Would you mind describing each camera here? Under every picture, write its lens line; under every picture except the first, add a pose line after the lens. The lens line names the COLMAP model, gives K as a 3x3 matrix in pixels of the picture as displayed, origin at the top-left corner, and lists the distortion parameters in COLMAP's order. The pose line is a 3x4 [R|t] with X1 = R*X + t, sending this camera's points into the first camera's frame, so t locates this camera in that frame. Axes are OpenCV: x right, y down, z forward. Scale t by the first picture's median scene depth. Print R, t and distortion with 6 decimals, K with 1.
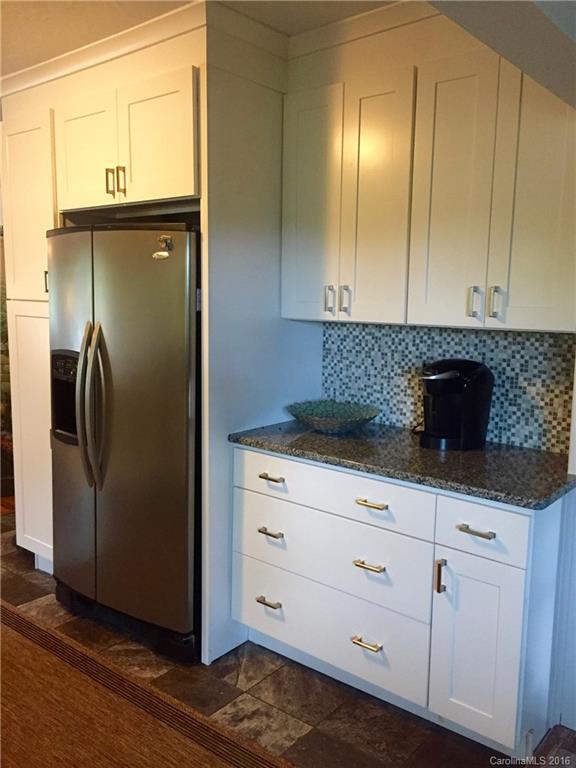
lens RADIAL K [[663.4, 0, 288.0], [0, 663.4, 384.0], [0, 0, 1]] dist [0.036876, 0.000493]
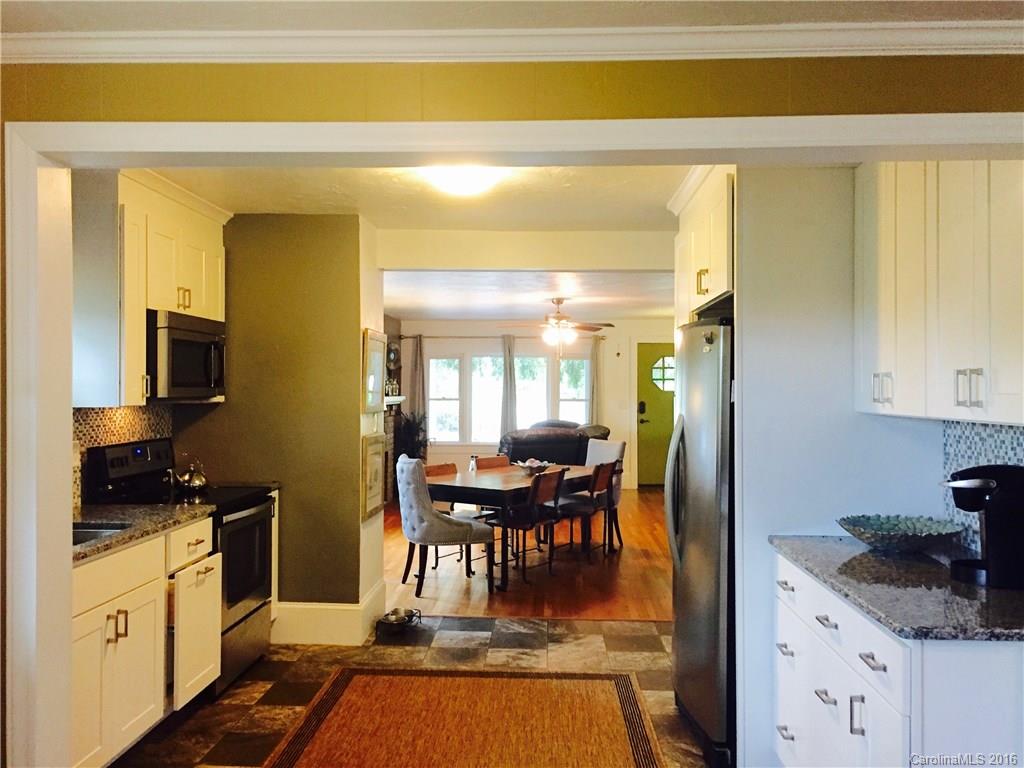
lens RADIAL K [[884.6, 0, 512.0], [0, 884.6, 384.0], [0, 0, 1]] dist [0.036876, 0.000493]
pose [[0.596957, -0.020273, -0.802017, 0.659378], [-0.102553, 0.989551, -0.101346, 0.028147], [0.795692, 0.142749, 0.588640, -0.043198]]
